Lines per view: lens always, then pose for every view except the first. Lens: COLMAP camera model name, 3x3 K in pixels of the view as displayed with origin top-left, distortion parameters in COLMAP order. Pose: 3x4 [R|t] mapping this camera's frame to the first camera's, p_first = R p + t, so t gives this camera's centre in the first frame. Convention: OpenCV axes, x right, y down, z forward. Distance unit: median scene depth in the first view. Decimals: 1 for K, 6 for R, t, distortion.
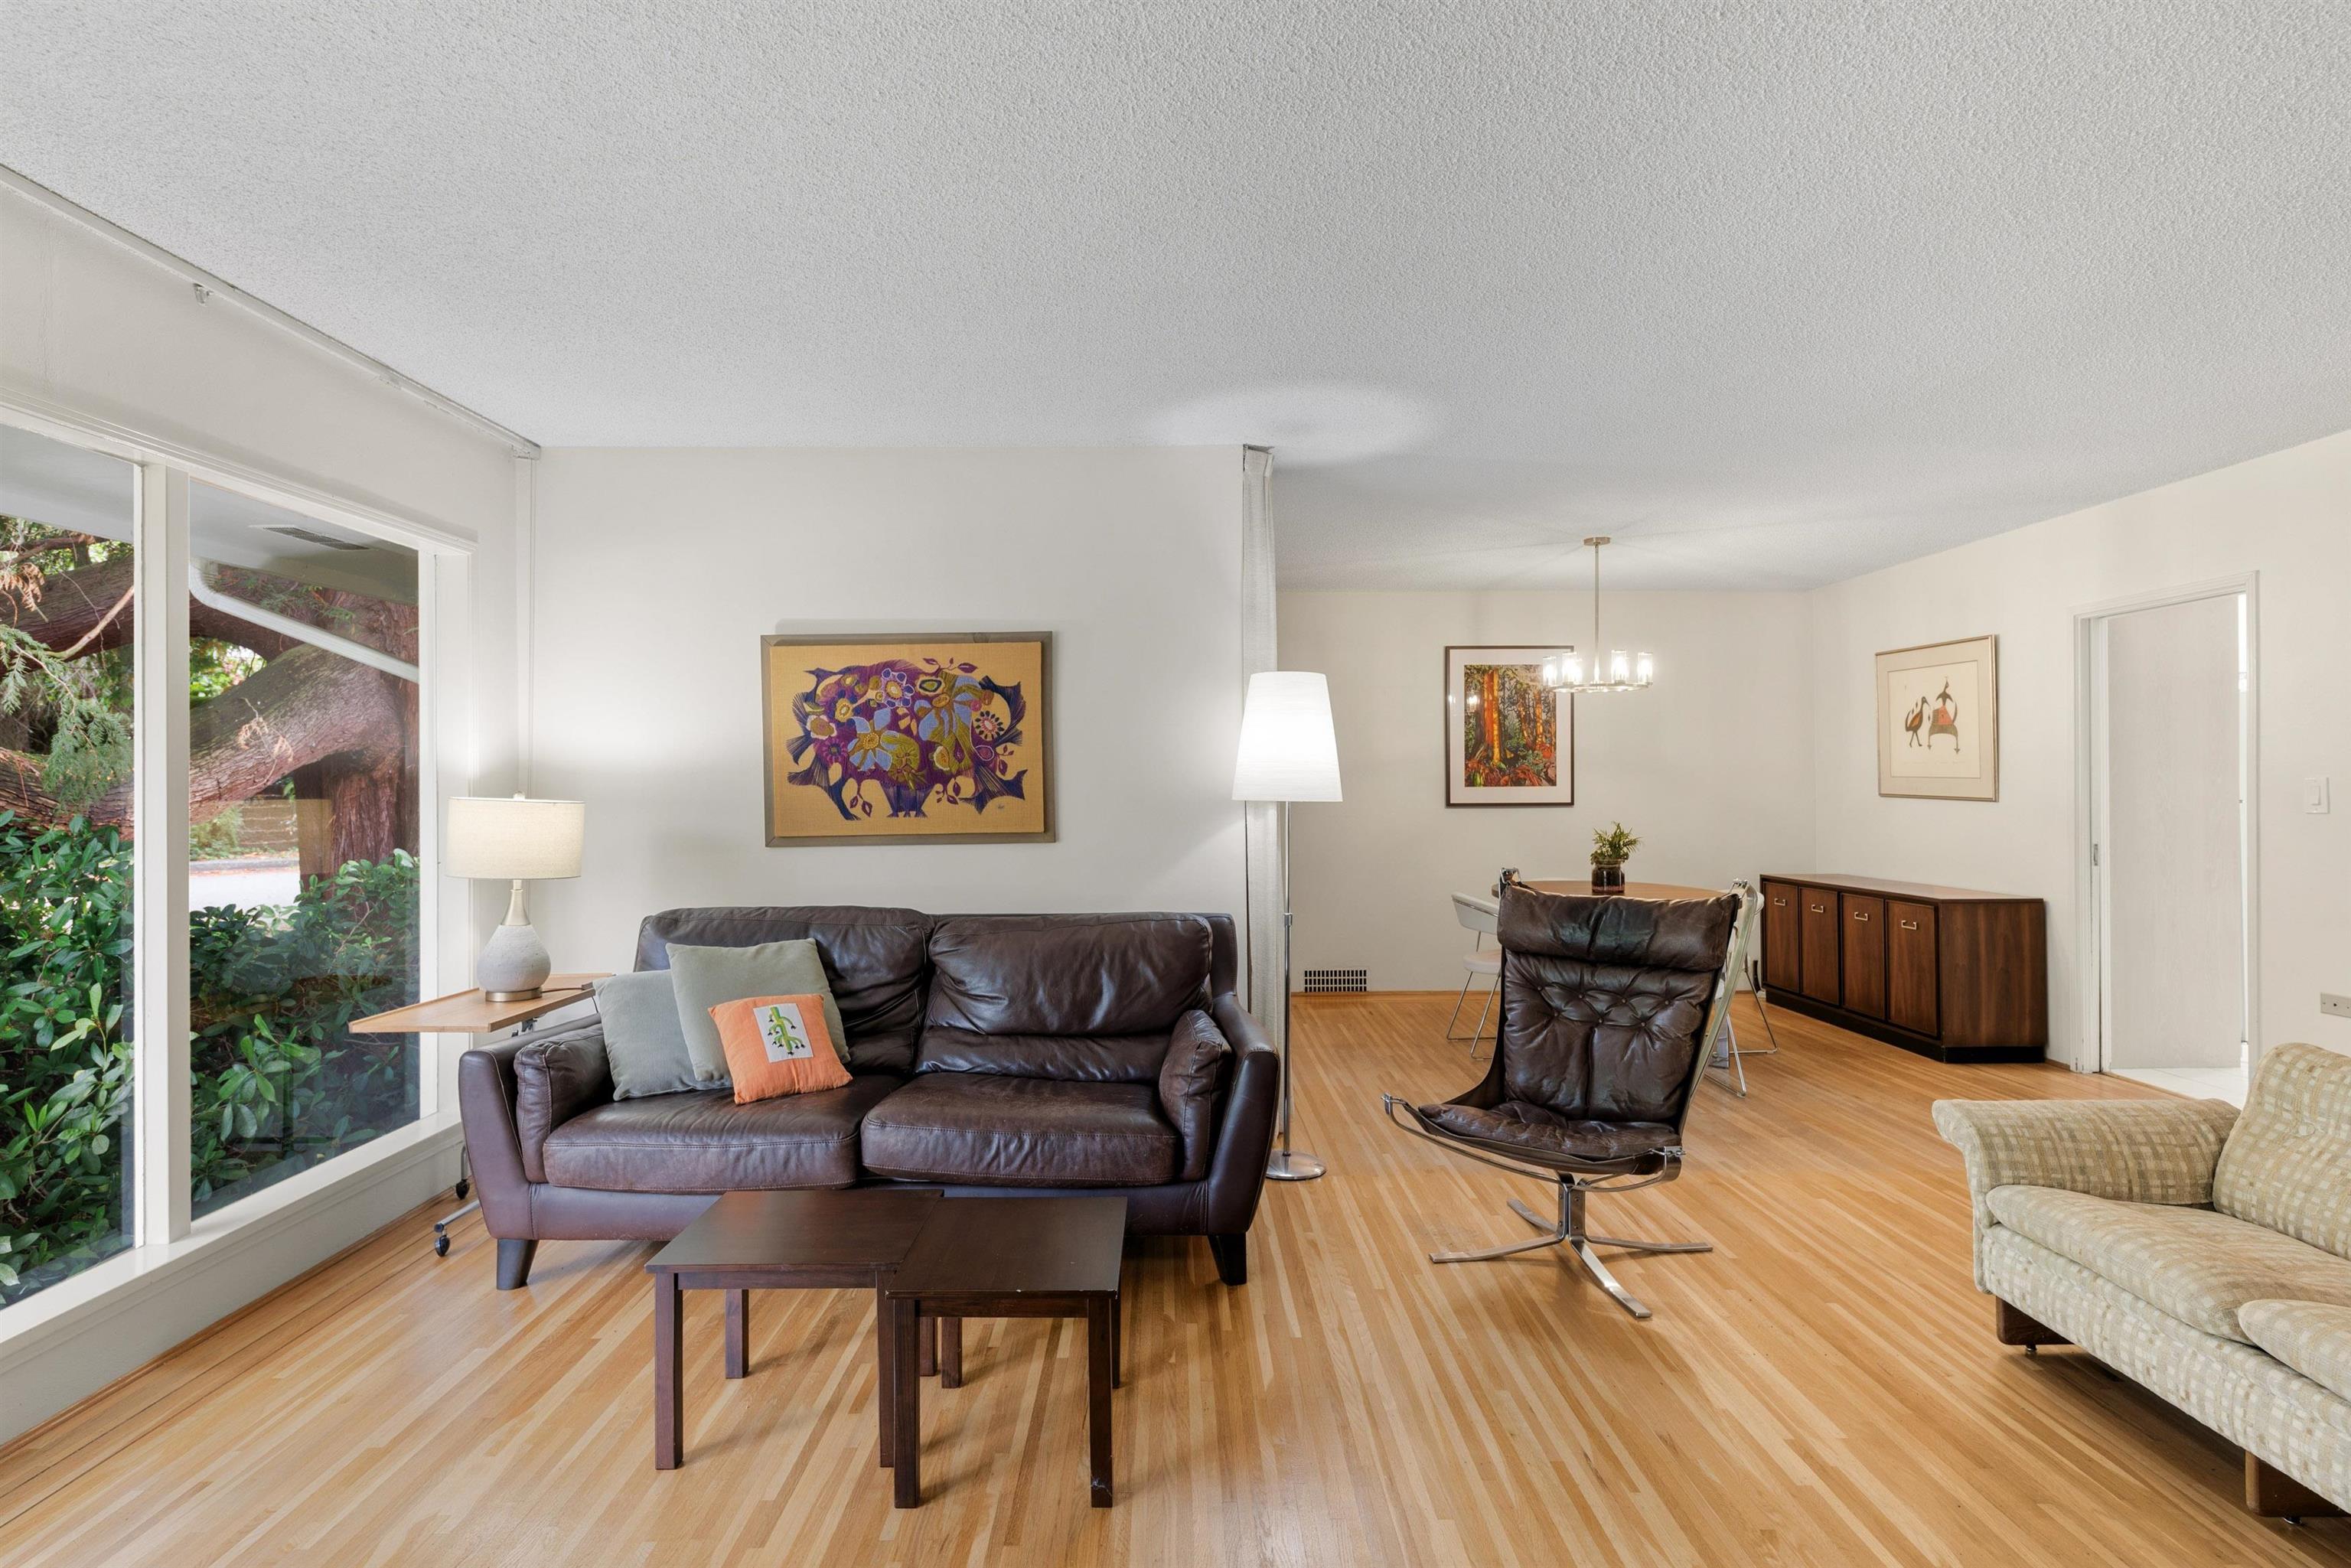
lens RADIAL K [[1201.5, 0, 1175.5], [0, 1201.5, 784.0], [0, 0, 1]] dist [0.030388, -0.020473]
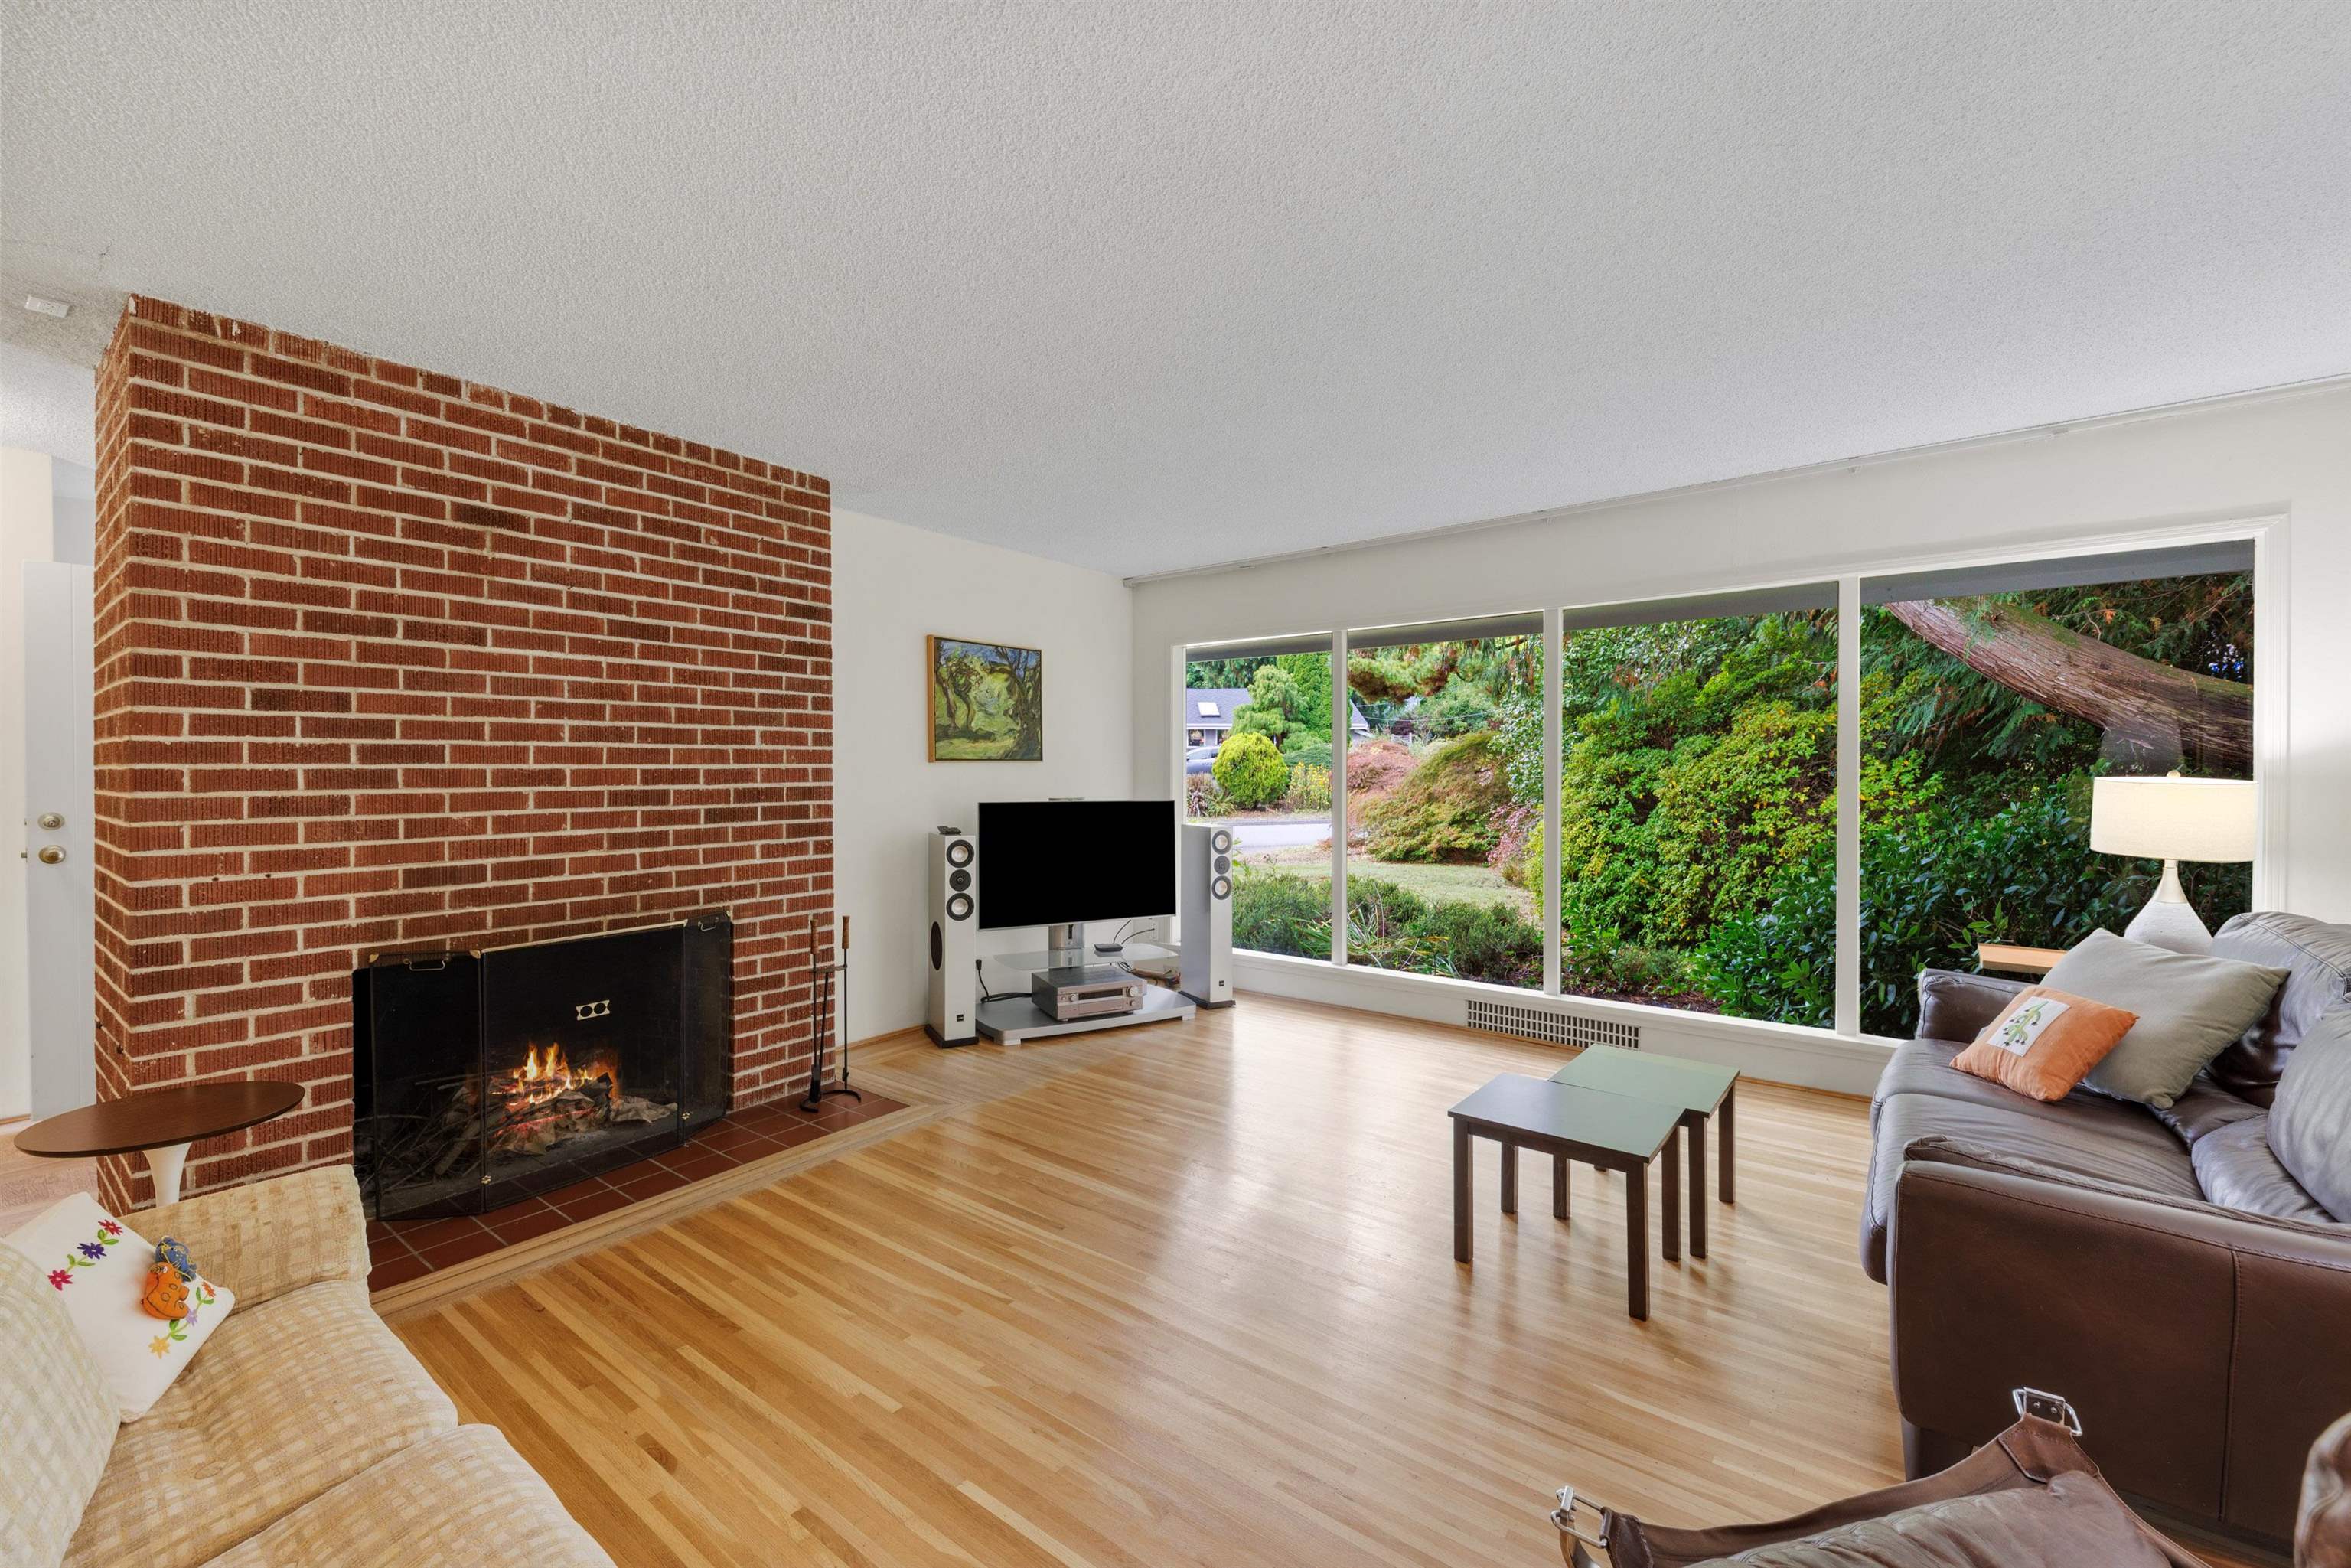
lens RADIAL K [[956.1, 0, 1172.7], [0, 956.1, 779.5], [0, 0, 1]] dist [0.008824, -0.000052]
pose [[-0.620951, 0.013454, -0.783734, 0.540169], [0.004063, 0.999895, 0.013945, -0.001683], [0.783839, 0.005475, -0.620940, 0.736653]]
